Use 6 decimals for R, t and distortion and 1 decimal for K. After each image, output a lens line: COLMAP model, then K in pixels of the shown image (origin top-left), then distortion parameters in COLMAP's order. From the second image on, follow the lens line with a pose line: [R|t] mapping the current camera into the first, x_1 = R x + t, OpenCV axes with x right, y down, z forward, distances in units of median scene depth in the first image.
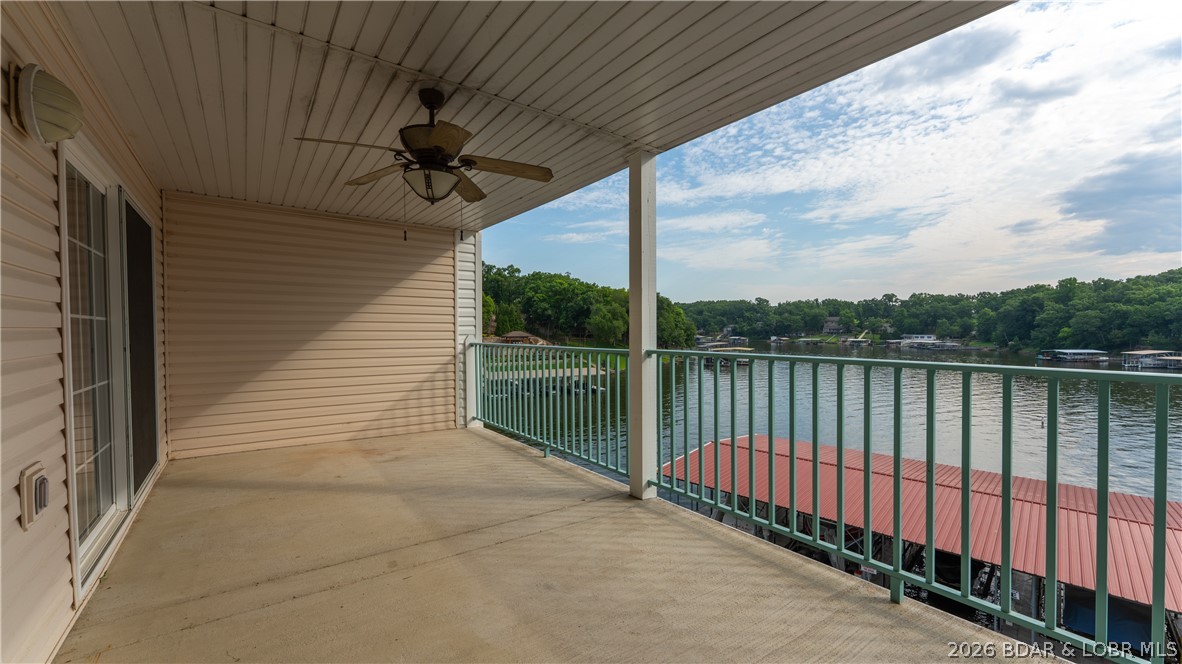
lens RADIAL K [[484.5, 0, 575.4], [0, 484.5, 326.4], [0, 0, 1]] dist [-0.000468, -0.000103]
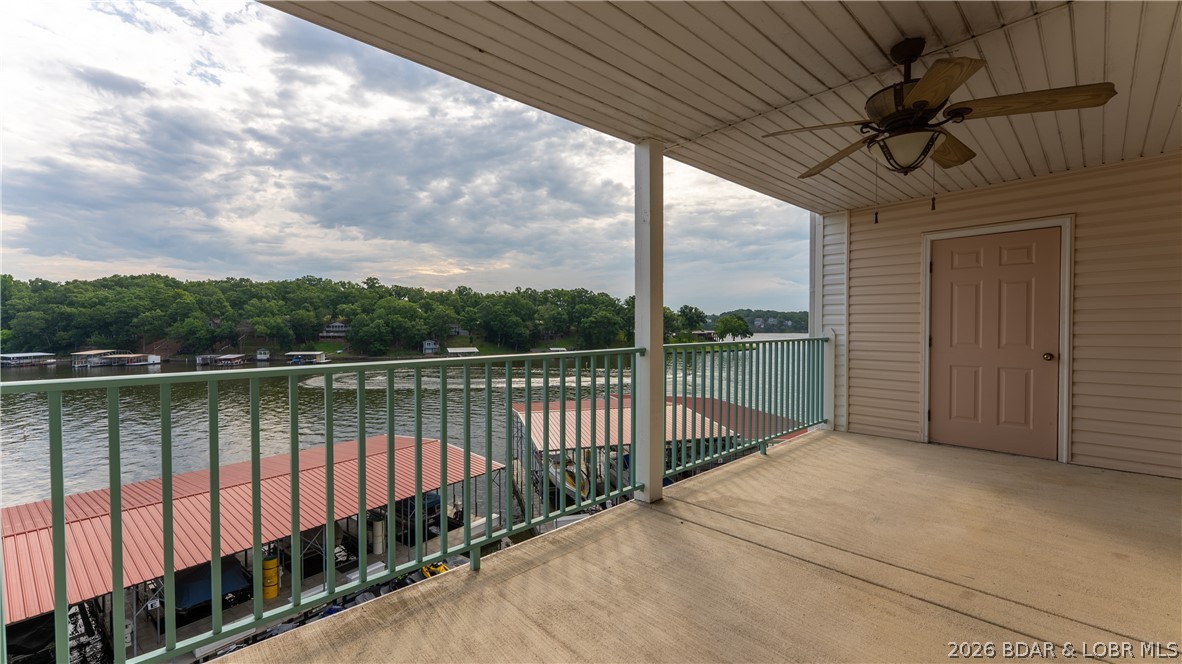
lens RADIAL K [[487.8, 0, 590.2], [0, 487.8, 308.2], [0, 0, 1]] dist [-0.000974, -0.000286]
pose [[-0.160804, 0.038892, 0.986220, -0.291237], [0.002530, 0.999236, -0.038993, 0.004528], [-0.986983, -0.003775, -0.160779, 0.460454]]
